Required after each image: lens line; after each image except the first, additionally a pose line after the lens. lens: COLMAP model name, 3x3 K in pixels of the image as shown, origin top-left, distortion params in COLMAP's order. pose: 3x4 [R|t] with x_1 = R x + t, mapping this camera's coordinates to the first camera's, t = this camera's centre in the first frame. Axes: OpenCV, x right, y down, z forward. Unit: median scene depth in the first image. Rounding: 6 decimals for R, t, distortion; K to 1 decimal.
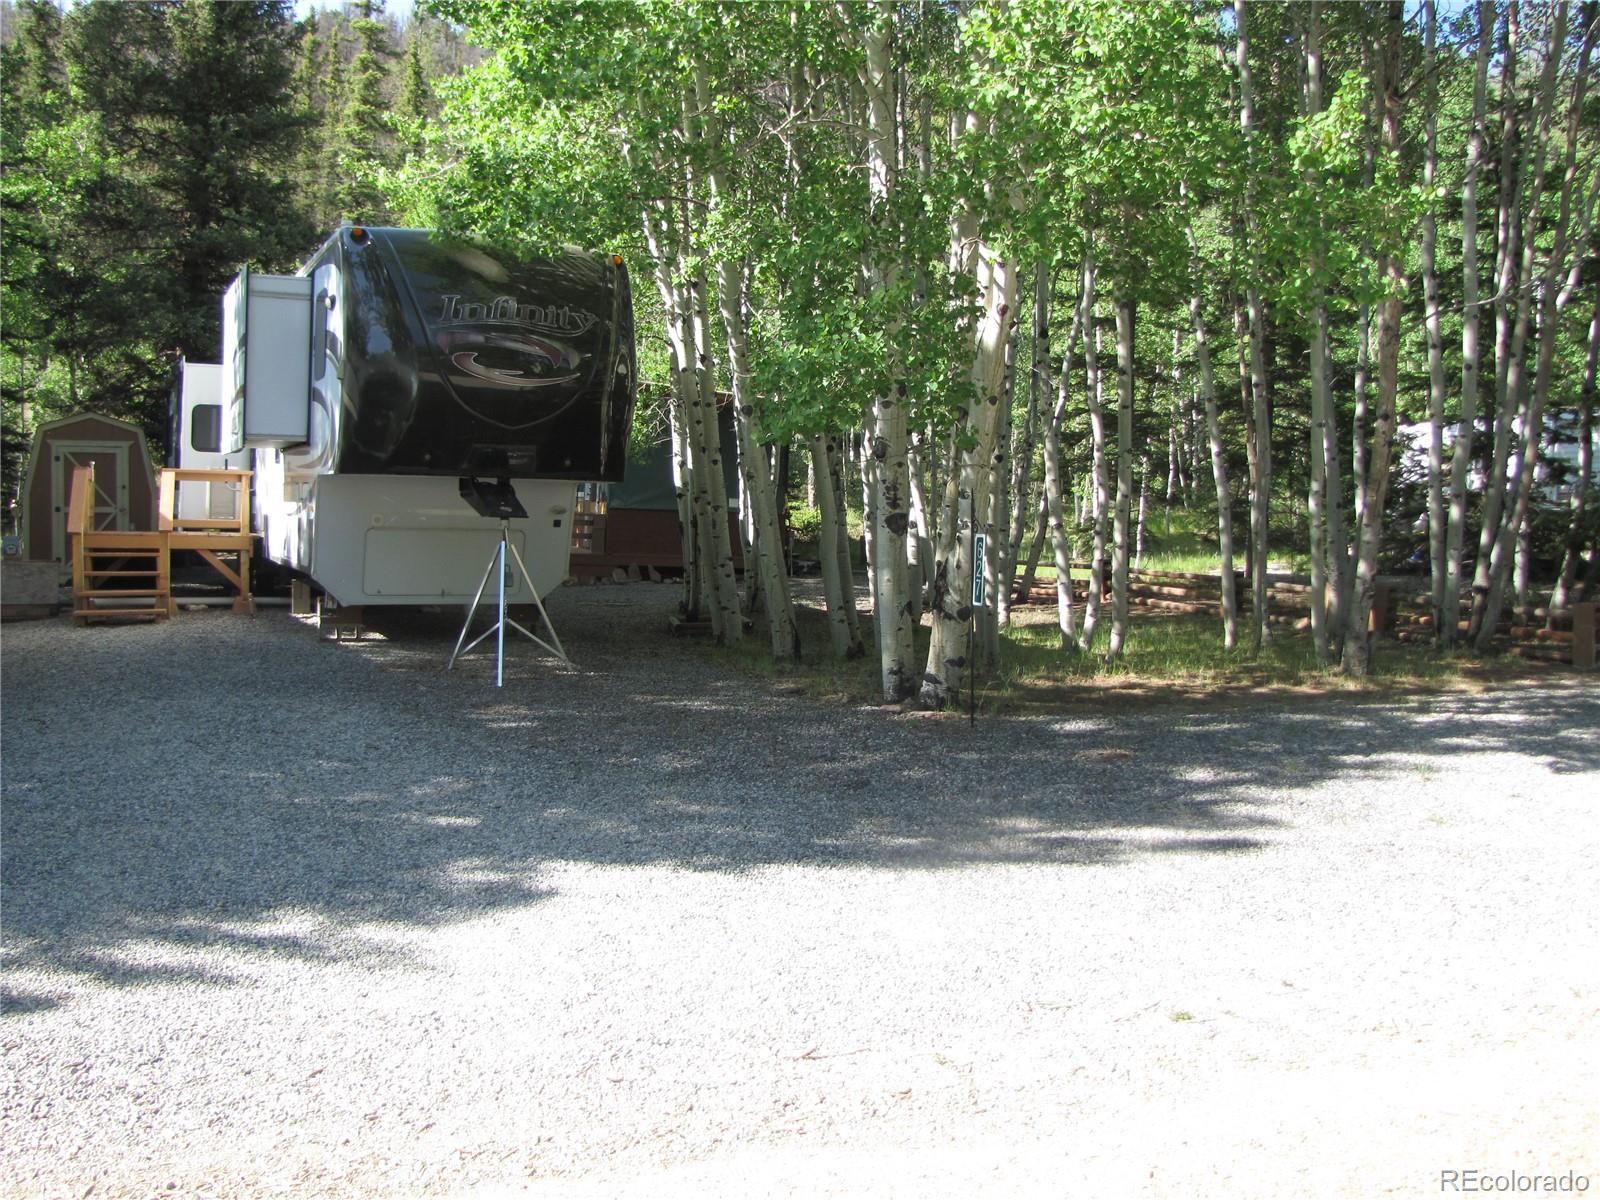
lens RADIAL K [[1344.8, 0, 798.9], [0, 1344.8, 558.2], [0, 0, 1]] dist [-0.190145, 0.163505]
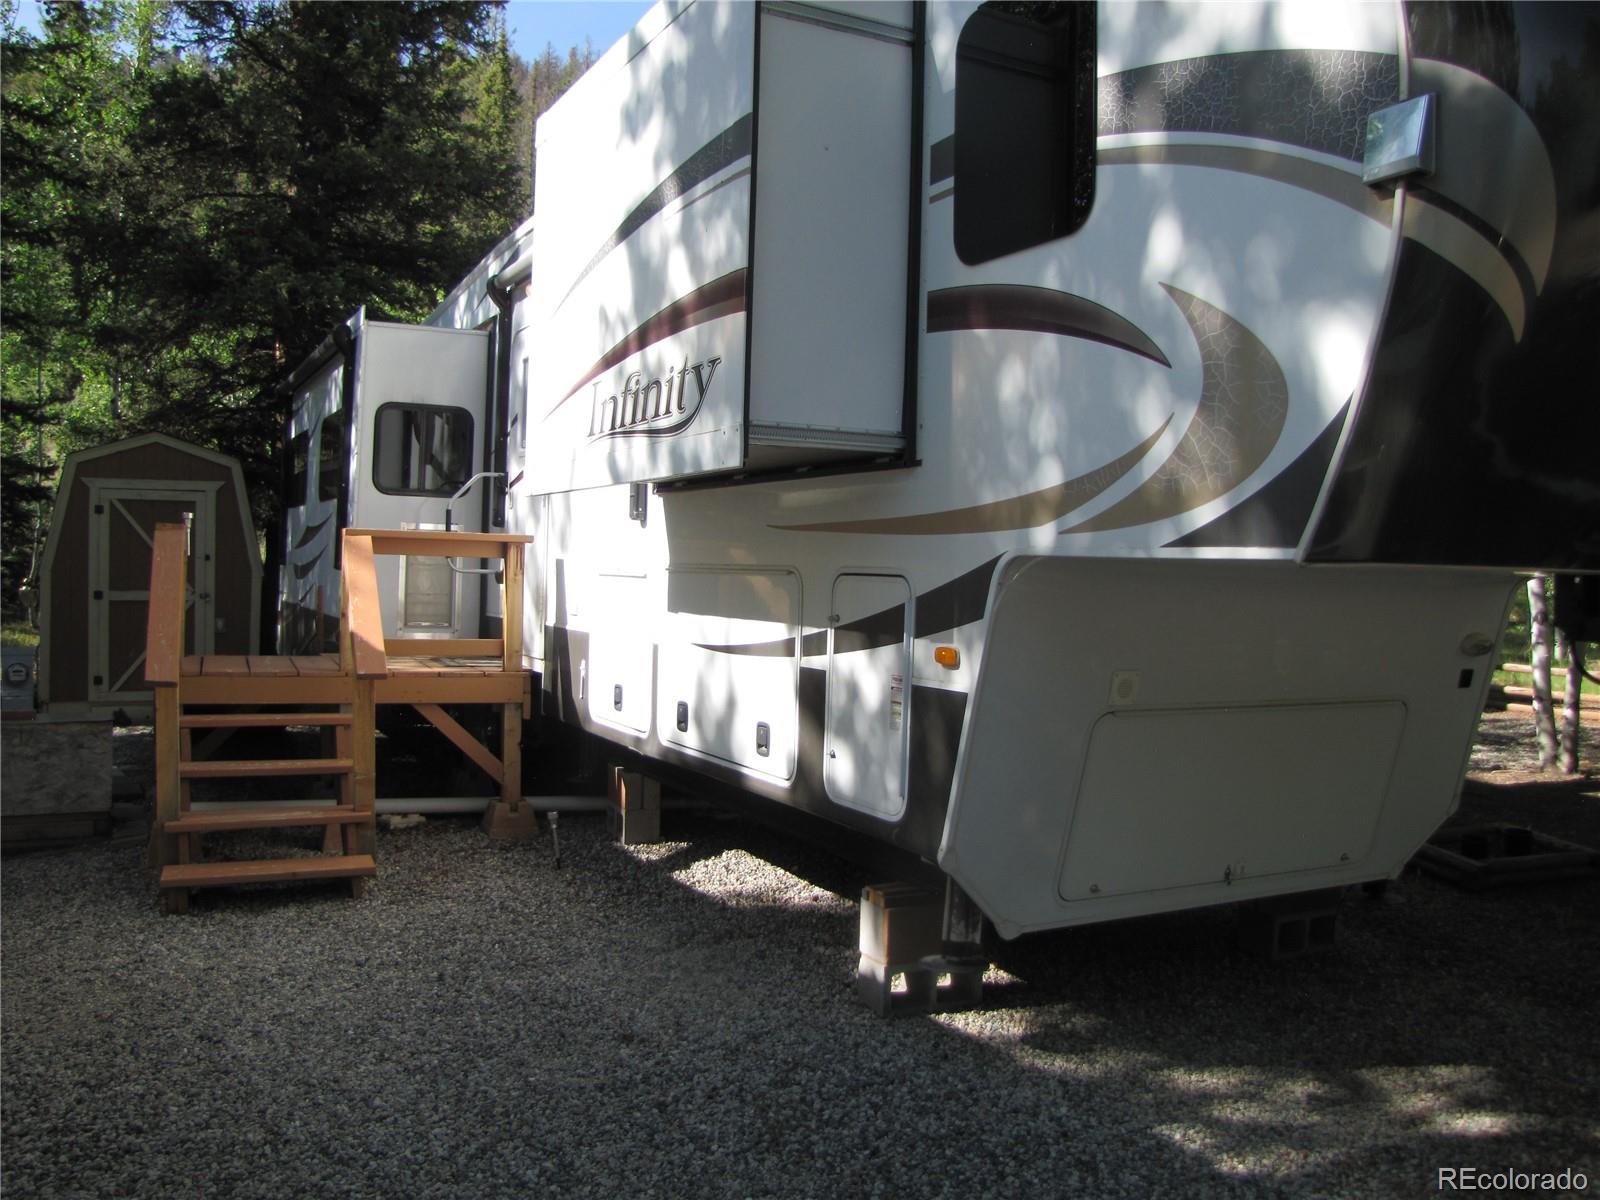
lens RADIAL K [[1345.5, 0, 807.4], [0, 1345.5, 553.8], [0, 0, 1]] dist [-0.186779, 0.162974]
pose [[0.999976, -0.001848, -0.006608, -0.472111], [0.001545, 0.998961, -0.045552, -0.056764], [0.006685, 0.045541, 0.998940, 0.780378]]
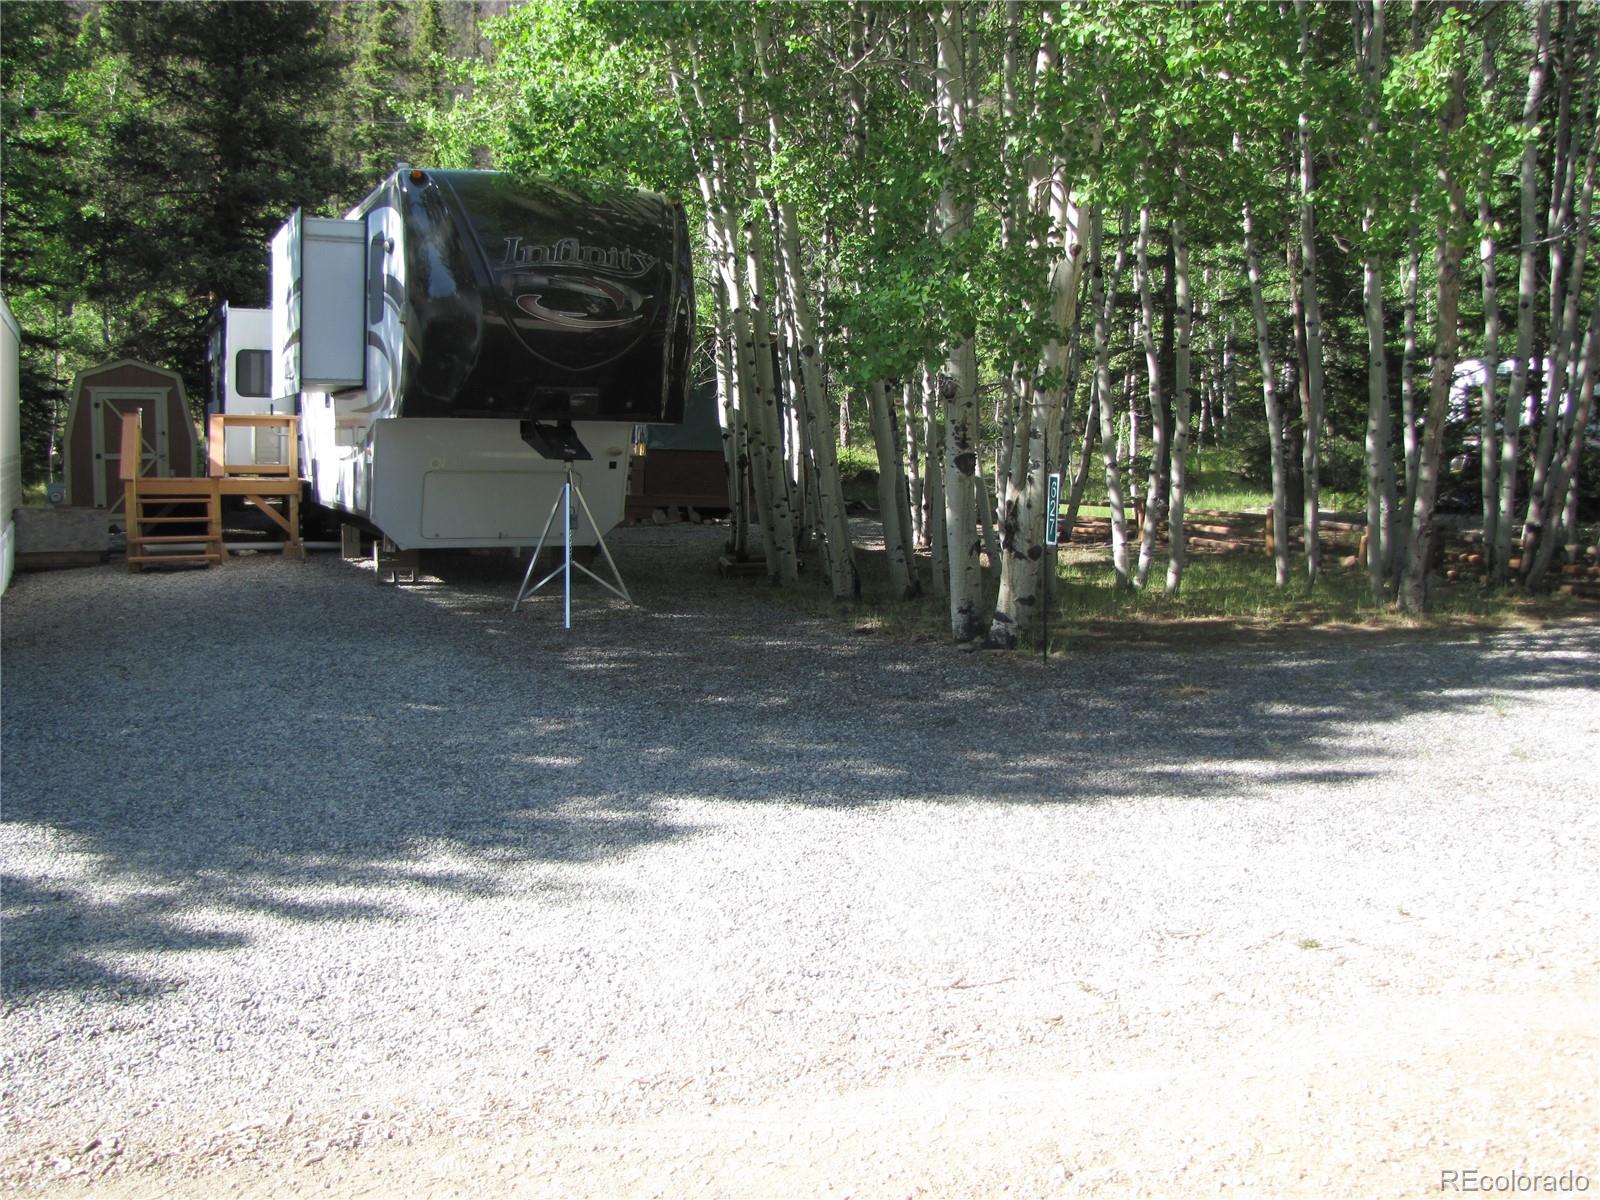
lens RADIAL K [[1345.5, 0, 807.4], [0, 1345.5, 553.8], [0, 0, 1]] dist [-0.186779, 0.162974]
pose [[0.999963, -0.006039, -0.006060, -0.037222], [0.006286, 0.999116, 0.041577, -0.000602], [0.005803, -0.041614, 0.999117, -0.006194]]
